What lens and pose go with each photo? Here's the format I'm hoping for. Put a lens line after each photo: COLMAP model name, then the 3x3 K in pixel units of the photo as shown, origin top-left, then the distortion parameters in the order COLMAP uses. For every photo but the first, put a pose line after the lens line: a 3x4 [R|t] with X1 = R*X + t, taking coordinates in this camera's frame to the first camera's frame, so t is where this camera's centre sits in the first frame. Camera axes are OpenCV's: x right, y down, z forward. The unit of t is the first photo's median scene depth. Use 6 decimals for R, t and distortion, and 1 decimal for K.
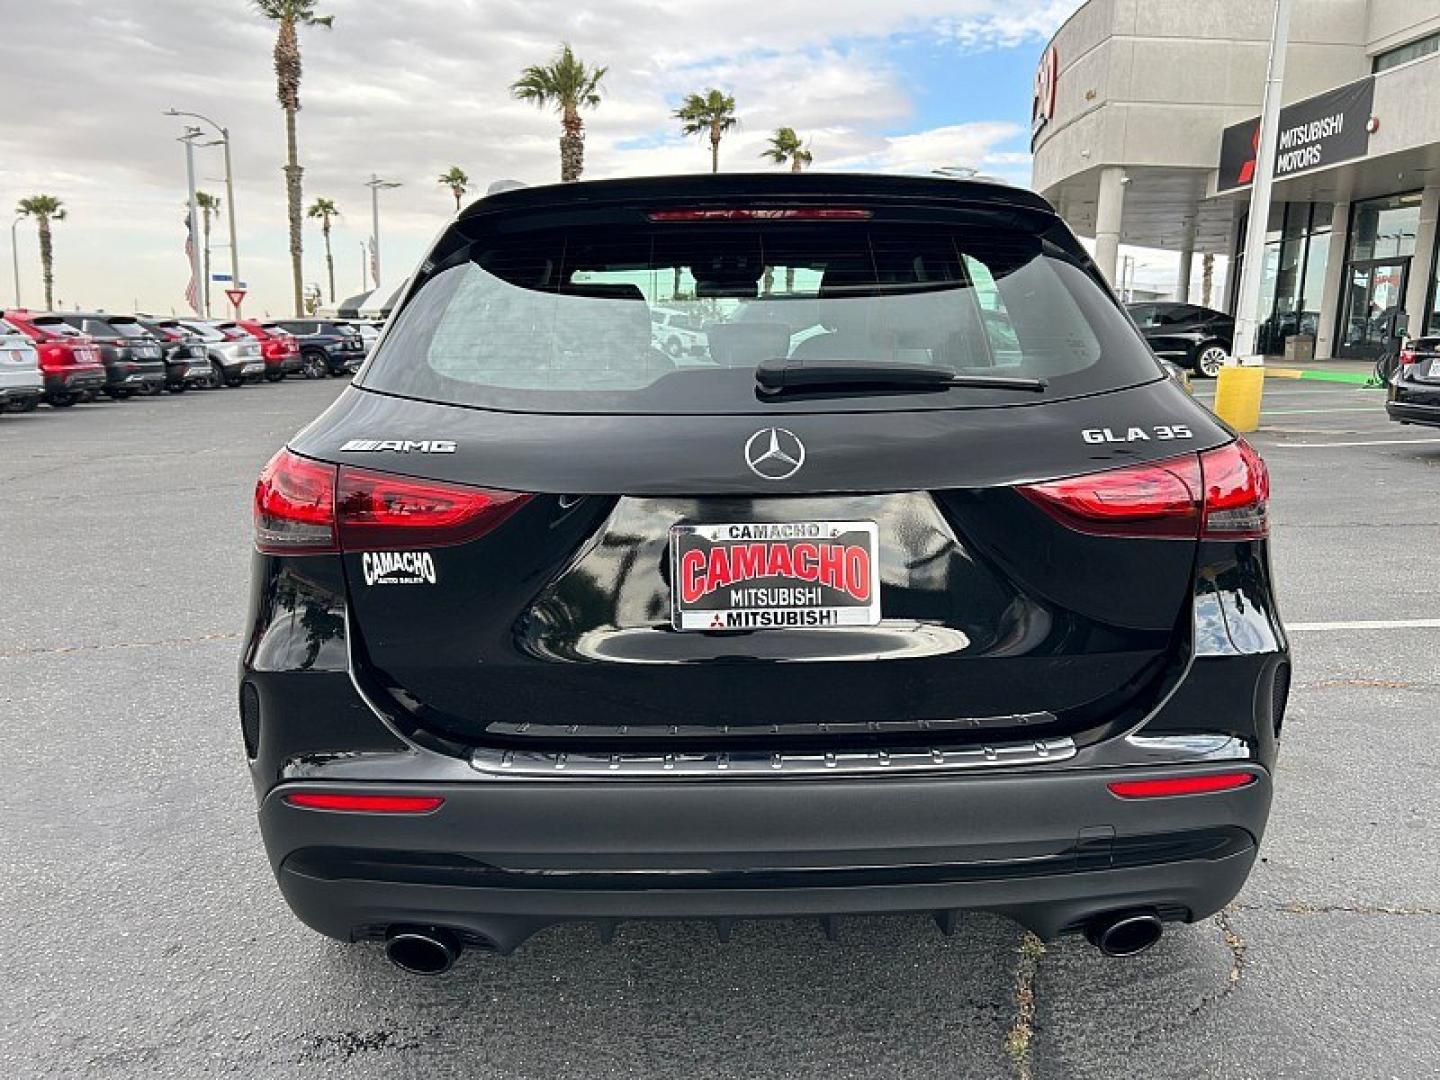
lens RADIAL K [[1089.1, 0, 720.0], [0, 1089.1, 540.0], [0, 0, 1]] dist [0.061391, -0.062075]
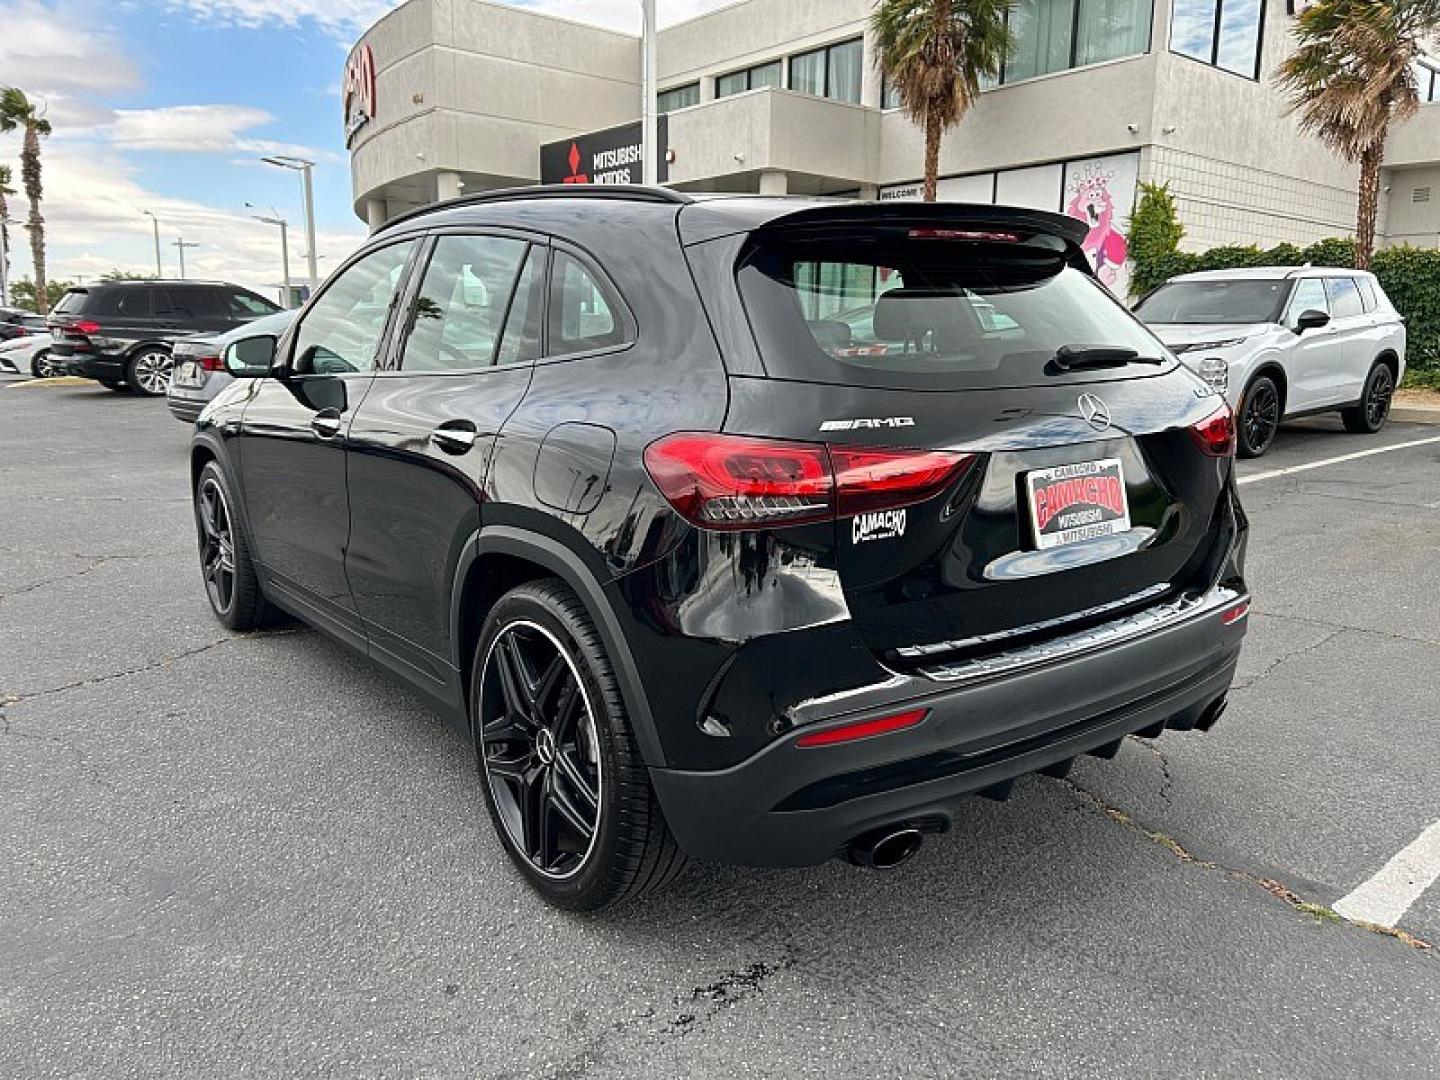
lens RADIAL K [[1089.1, 0, 720.0], [0, 1089.1, 540.0], [0, 0, 1]] dist [0.061391, -0.062075]
pose [[0.816744, -0.112528, 0.565920, -0.074500], [0.111328, 0.993102, 0.036799, -0.001464], [-0.566158, 0.032947, 0.823638, 0.008331]]
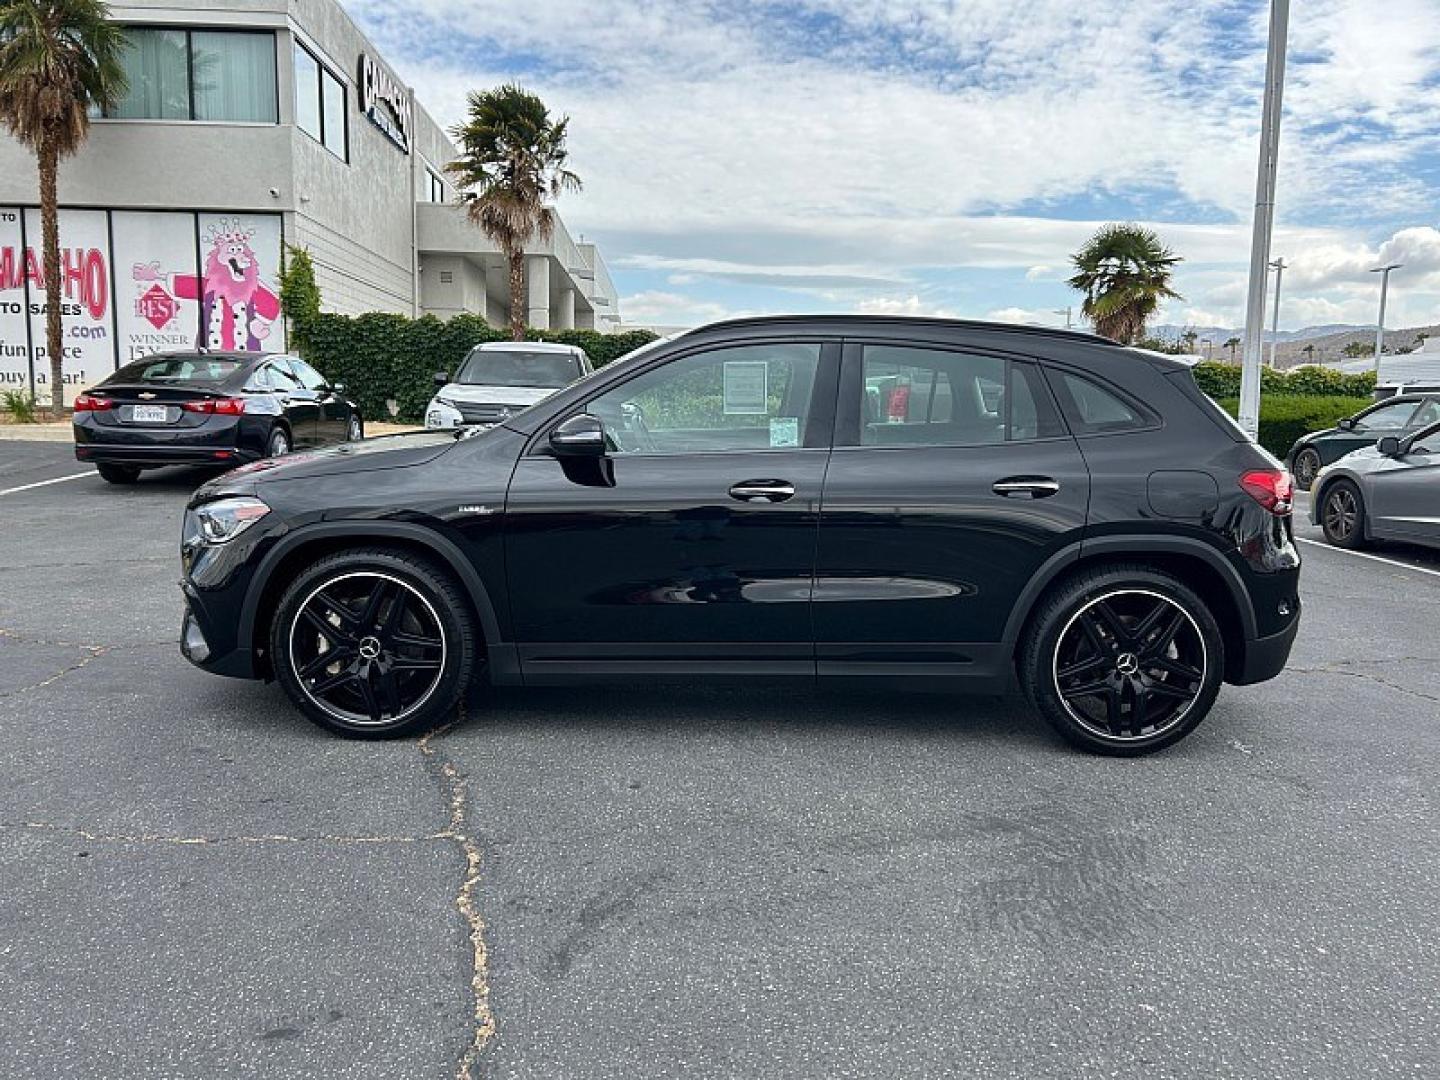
lens RADIAL K [[1089.1, 0, 720.0], [0, 1089.1, 540.0], [0, 0, 1]] dist [0.061391, -0.062075]
pose [[0.019719, -0.142821, 0.989552, -0.189317], [0.168538, 0.976056, 0.137514, -0.030817], [-0.985498, 0.164065, 0.043318, 0.140960]]
